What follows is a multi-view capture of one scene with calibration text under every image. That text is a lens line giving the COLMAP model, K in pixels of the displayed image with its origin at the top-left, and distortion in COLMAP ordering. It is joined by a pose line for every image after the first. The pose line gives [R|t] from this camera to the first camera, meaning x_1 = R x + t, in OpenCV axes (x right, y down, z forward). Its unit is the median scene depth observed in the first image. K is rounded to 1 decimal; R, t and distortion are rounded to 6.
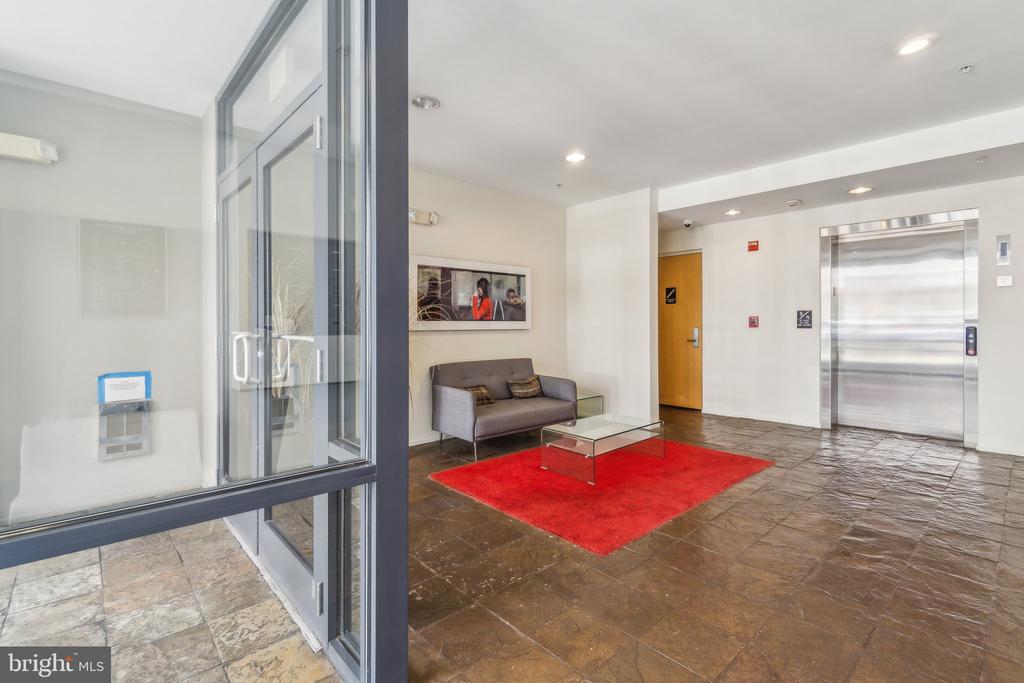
lens RADIAL K [[474.9, 0, 492.7], [0, 474.9, 327.0], [0, 0, 1]] dist [0.000155, -0.000081]
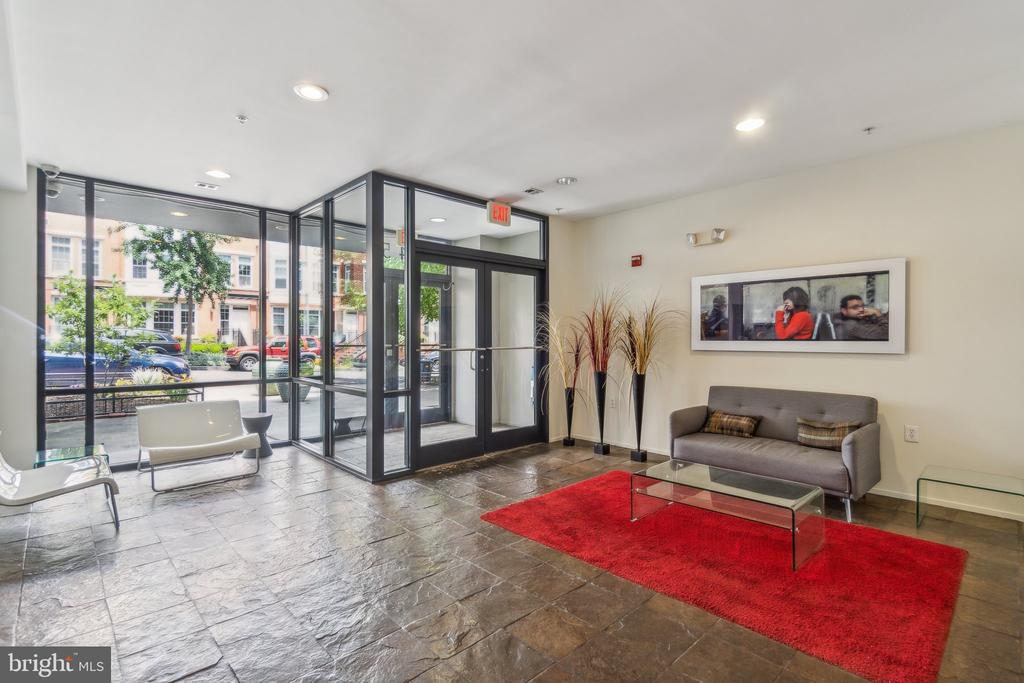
lens RADIAL K [[474.9, 0, 510.3], [0, 474.9, 339.1], [0, 0, 1]] dist [0.000155, -0.000081]
pose [[0.043077, 0.003668, -0.999065, 0.760895], [-0.003489, 0.999988, 0.003521, -0.016796], [0.999066, 0.003334, 0.043090, 0.489645]]
